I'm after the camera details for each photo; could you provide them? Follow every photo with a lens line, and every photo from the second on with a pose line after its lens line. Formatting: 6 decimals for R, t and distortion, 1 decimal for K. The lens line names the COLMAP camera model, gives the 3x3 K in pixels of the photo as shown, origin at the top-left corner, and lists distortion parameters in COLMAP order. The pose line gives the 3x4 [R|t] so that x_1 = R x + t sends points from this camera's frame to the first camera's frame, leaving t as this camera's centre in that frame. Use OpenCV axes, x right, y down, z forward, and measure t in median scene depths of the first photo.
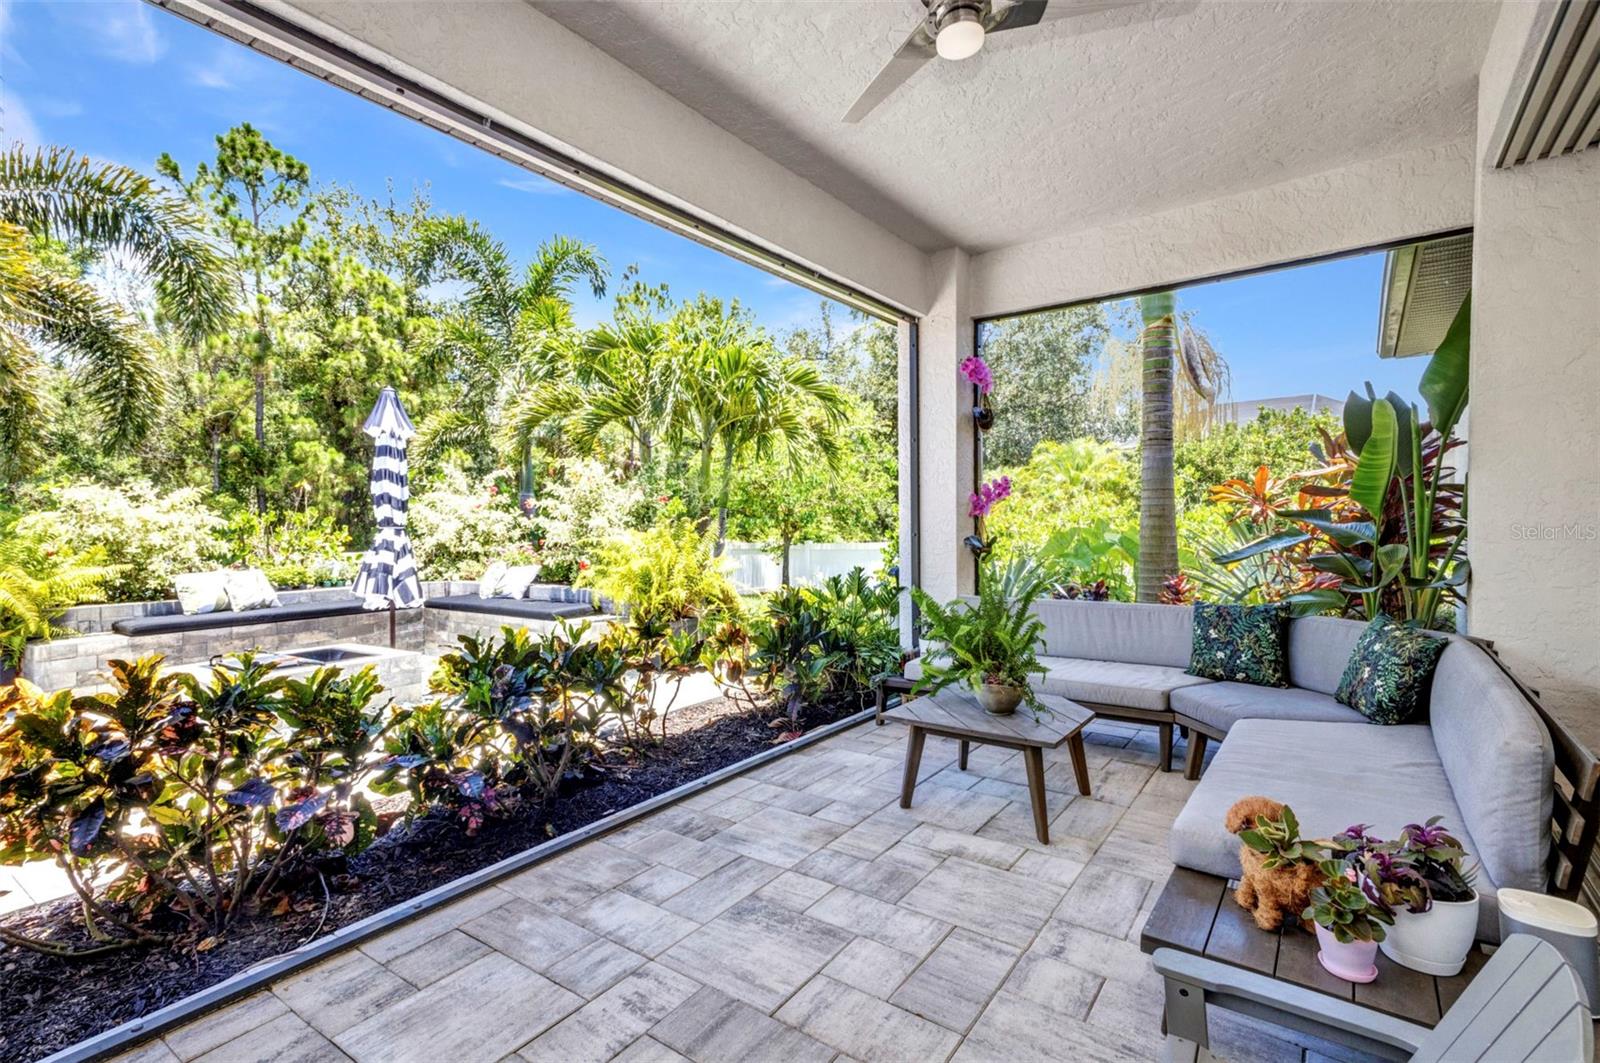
lens RADIAL K [[736.9, 0, 816.1], [0, 736.9, 529.3], [0, 0, 1]] dist [0.033326, 0.000733]
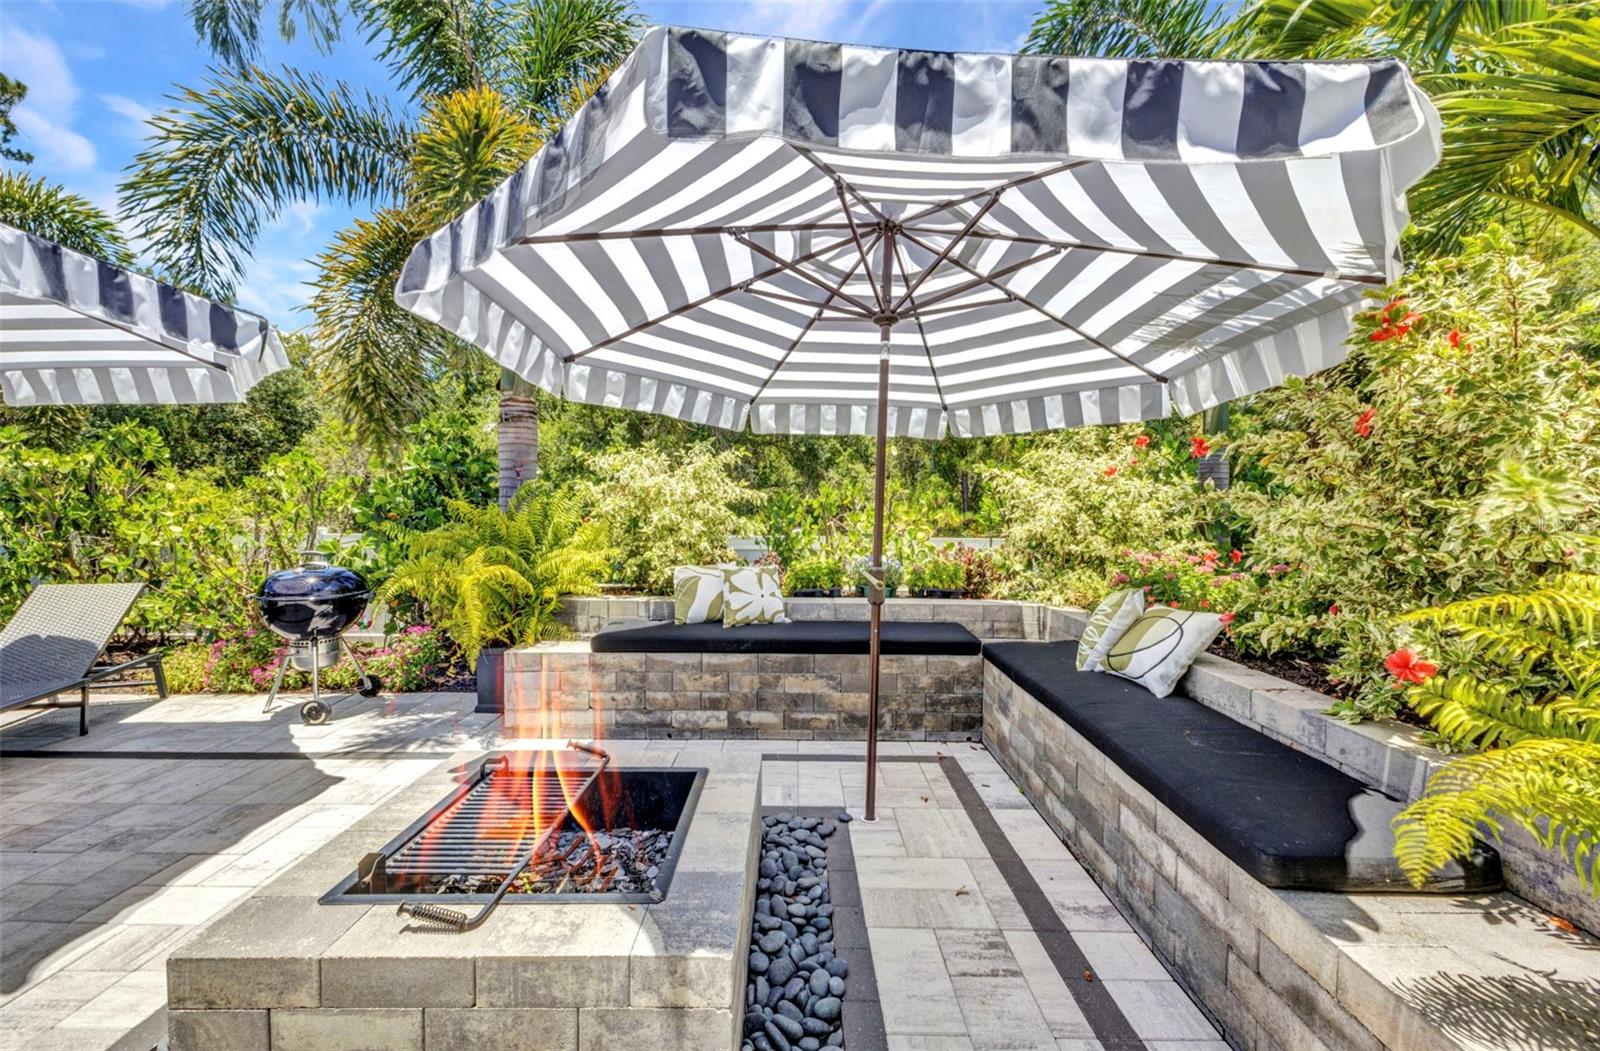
lens RADIAL K [[651.2, 0, 793.0], [0, 651.2, 533.5], [0, 0, 1]] dist [0.009421, -0.000251]
pose [[0.577414, 0.054997, -0.814597, -0.277778], [-0.022048, 0.998415, 0.051780, -0.007192], [0.816153, -0.011938, 0.577712, 0.754103]]
